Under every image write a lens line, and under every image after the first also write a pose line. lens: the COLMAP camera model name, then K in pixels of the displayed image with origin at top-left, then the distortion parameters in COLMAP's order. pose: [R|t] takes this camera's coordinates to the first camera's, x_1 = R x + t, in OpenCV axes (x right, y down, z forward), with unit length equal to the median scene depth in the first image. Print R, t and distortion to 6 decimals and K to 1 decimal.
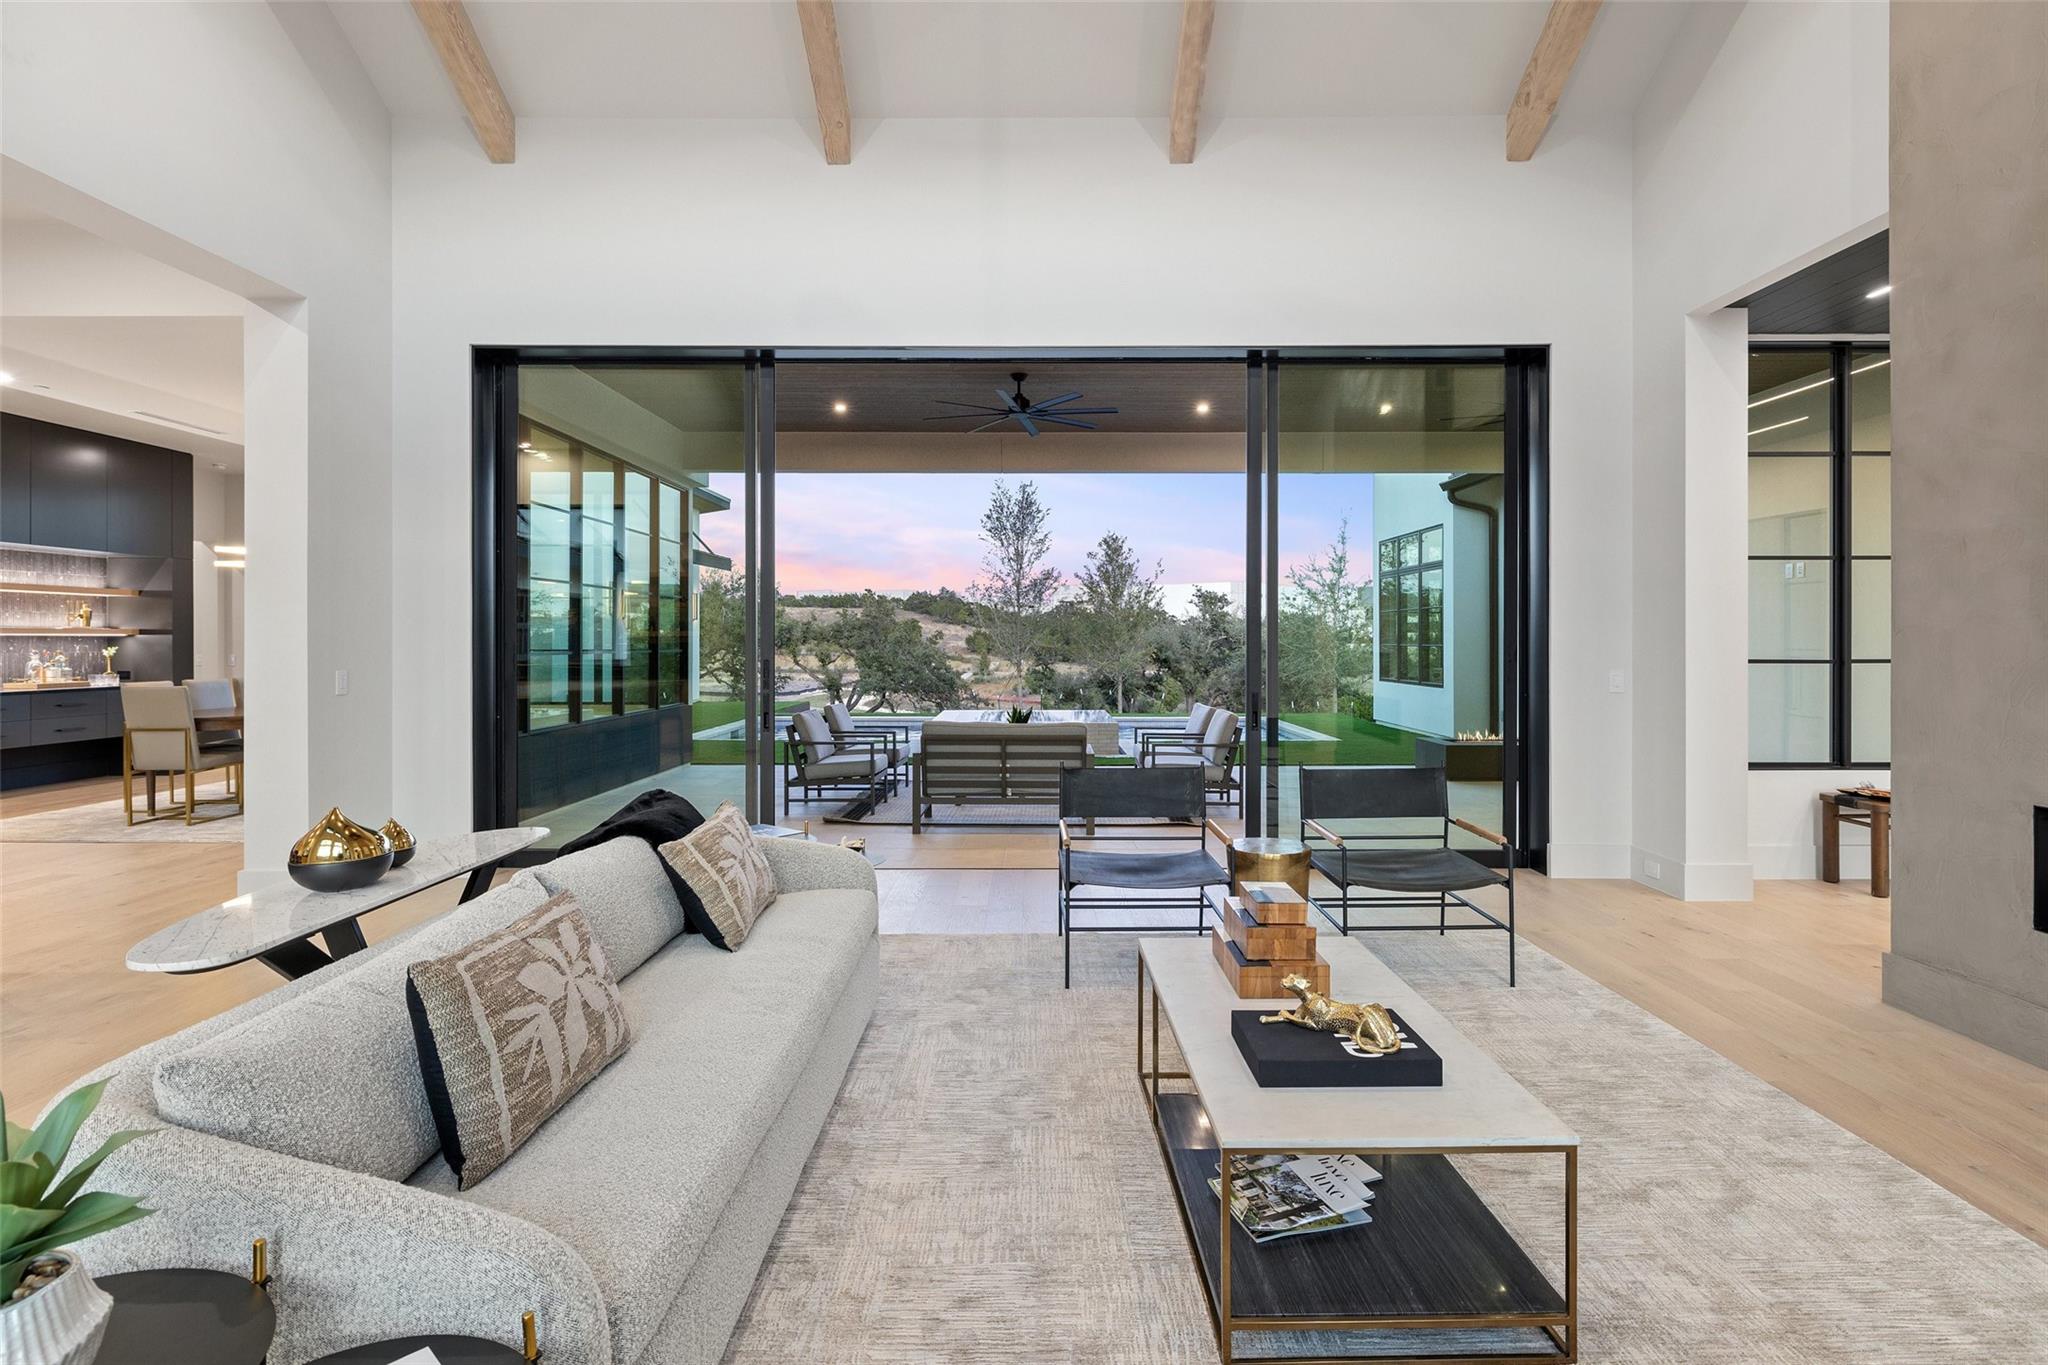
lens RADIAL K [[1021.3, 0, 1032.0], [0, 1021.3, 645.0], [0, 0, 1]] dist [-0.000033, -0.000031]
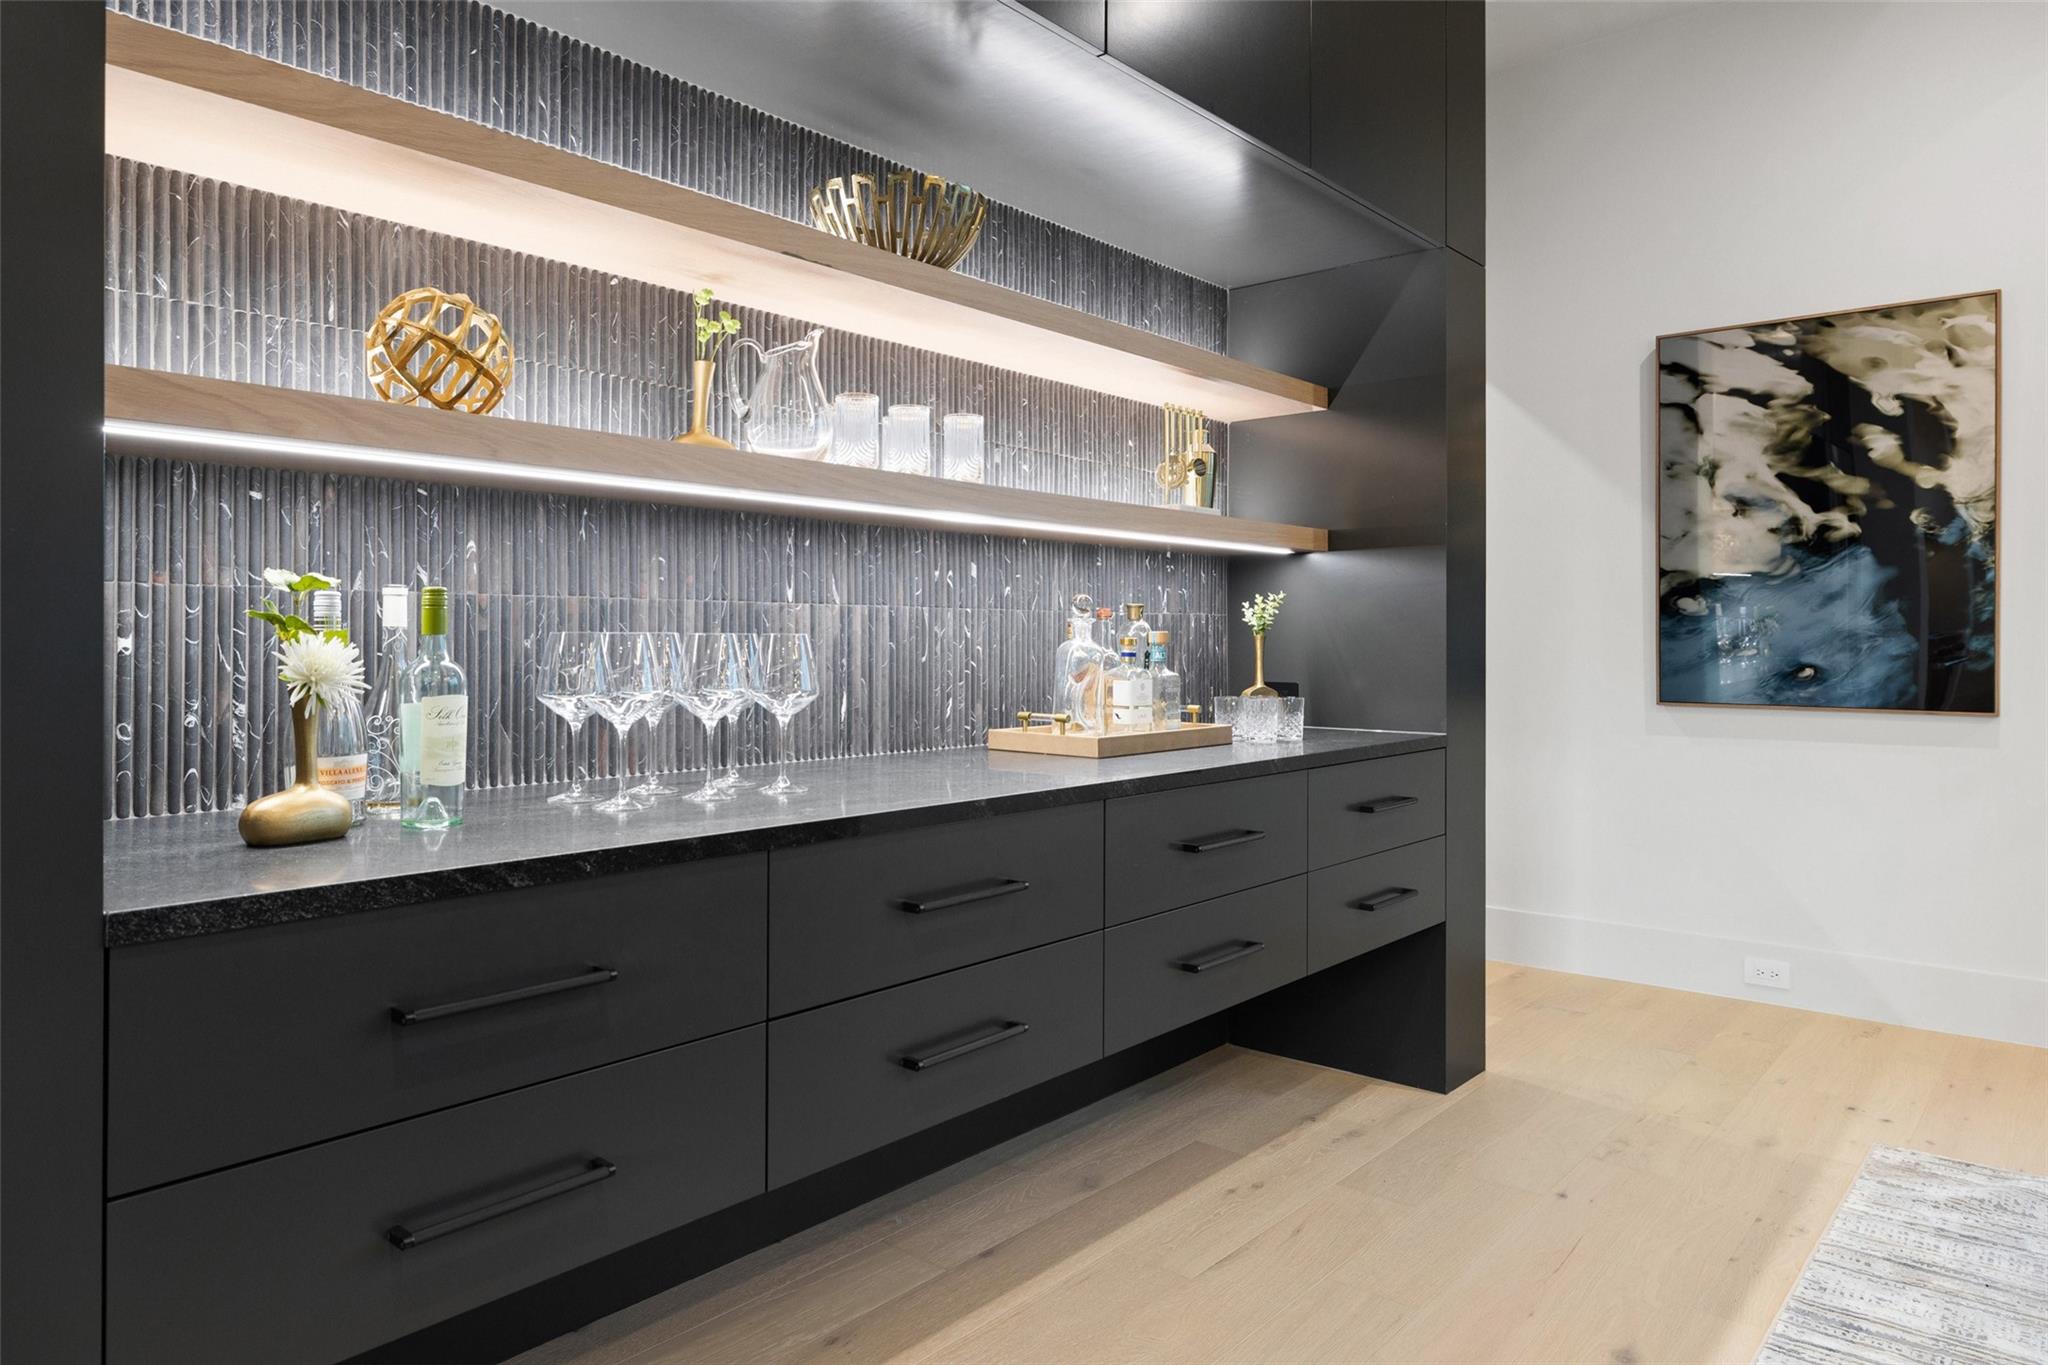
lens RADIAL K [[1293.5, 0, 1012.6], [0, 1293.5, 660.6], [0, 0, 1]] dist [-0.001274, 0.000679]
pose [[0.753547, 0.010094, -0.657316, -0.754244], [-0.002800, 0.999922, 0.012144, 0.016274], [0.657388, -0.007311, 0.753517, 0.726490]]
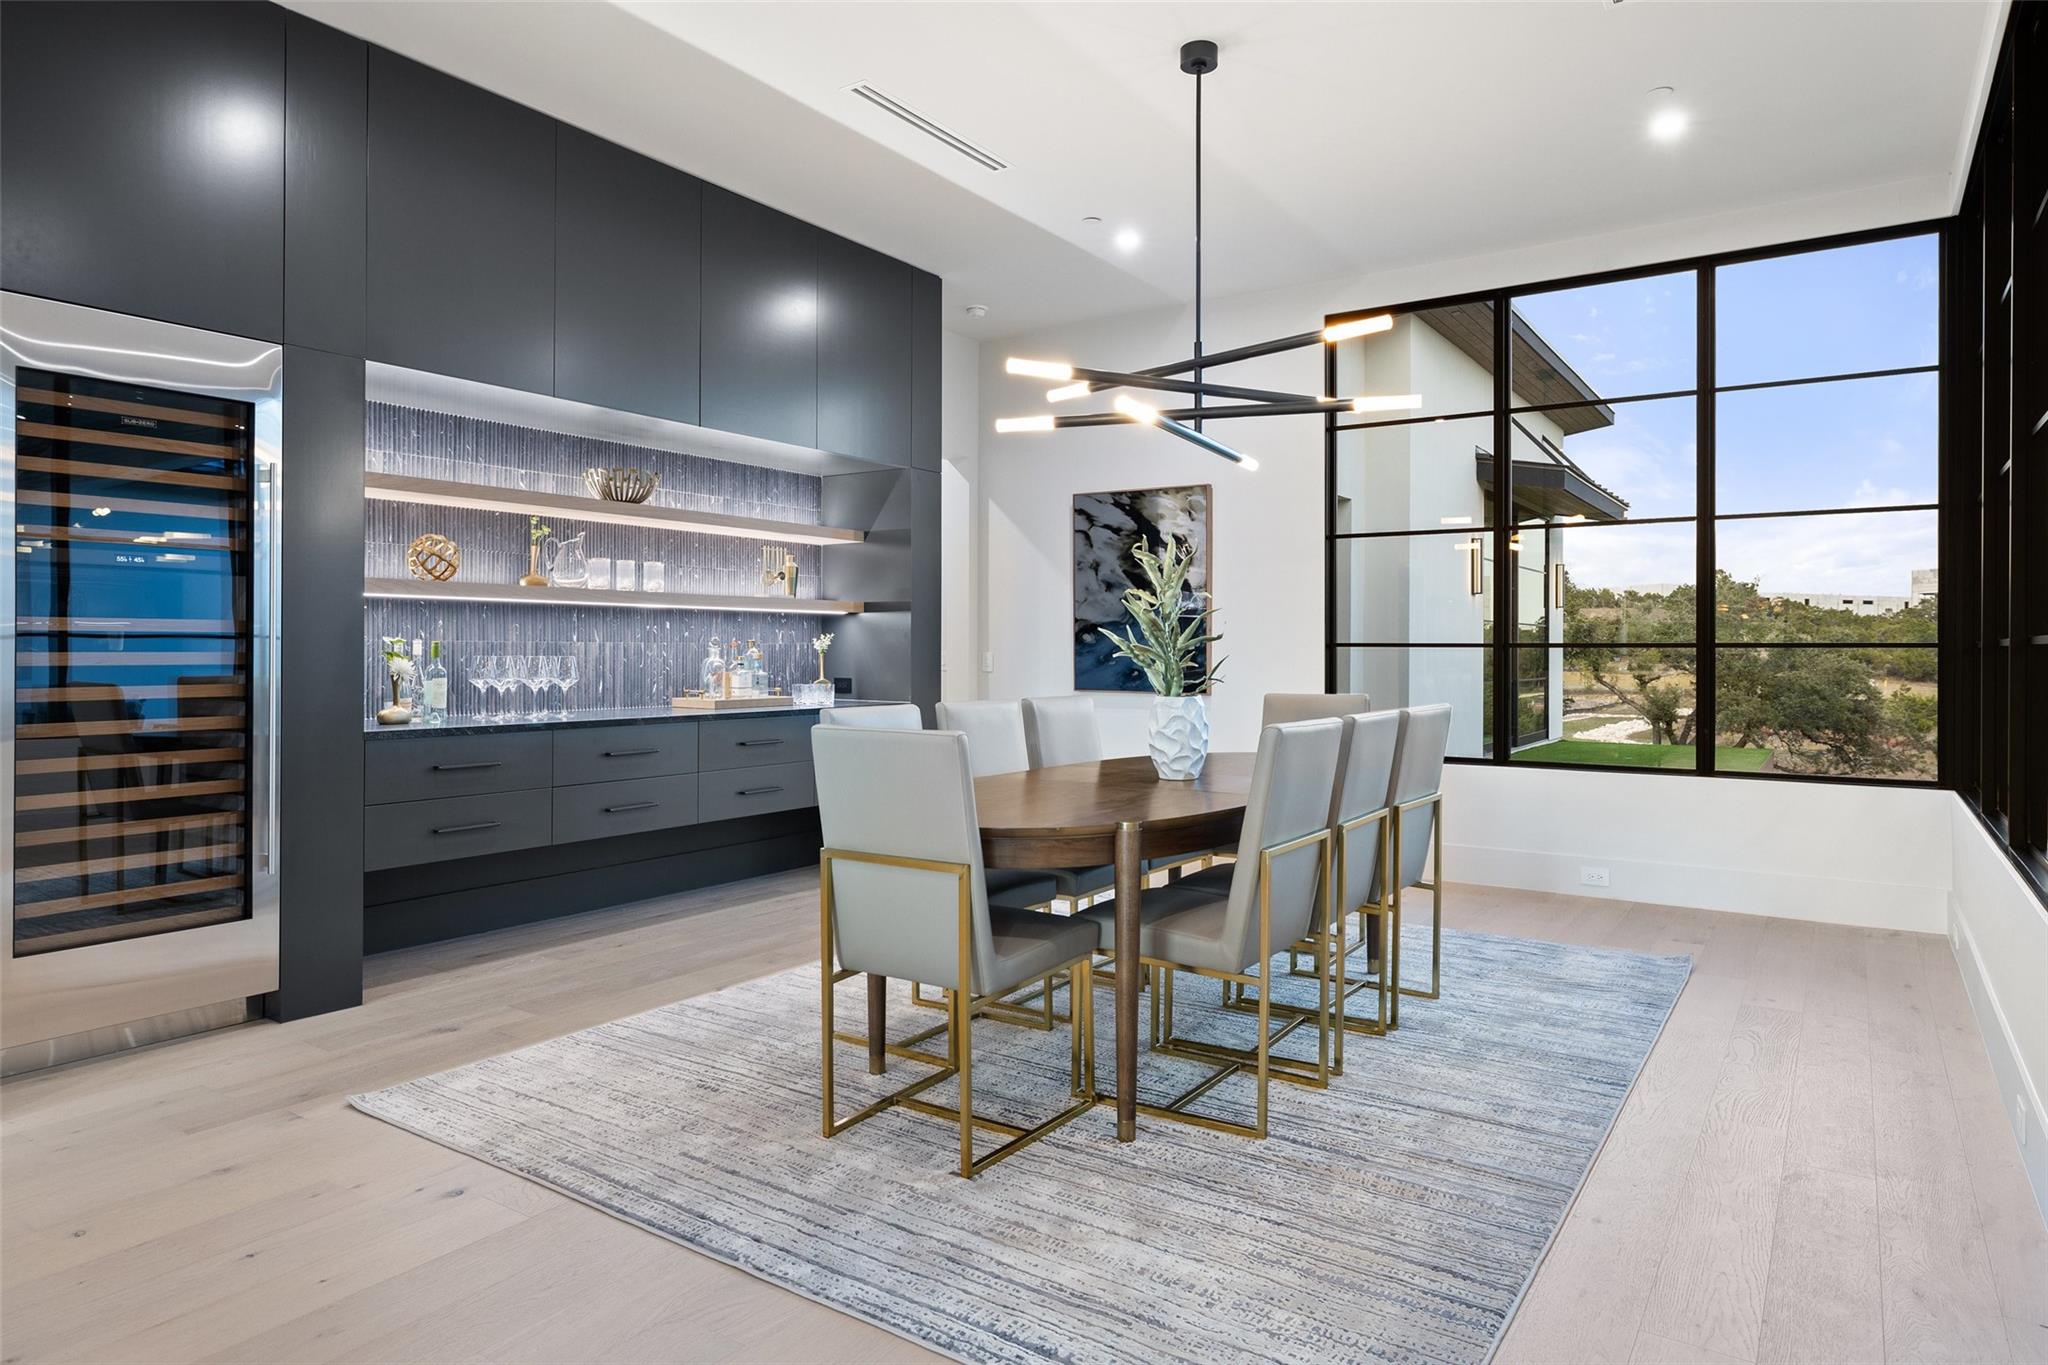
lens RADIAL K [[1225.3, 0, 1026.9], [0, 1225.3, 664.2], [0, 0, 1]] dist [-0.005485, -0.001128]
pose [[0.827882, 0.007952, -0.560846, -0.459727], [-0.004154, 0.999959, 0.008045, 0.012870], [0.560887, -0.004330, 0.827881, 0.535559]]
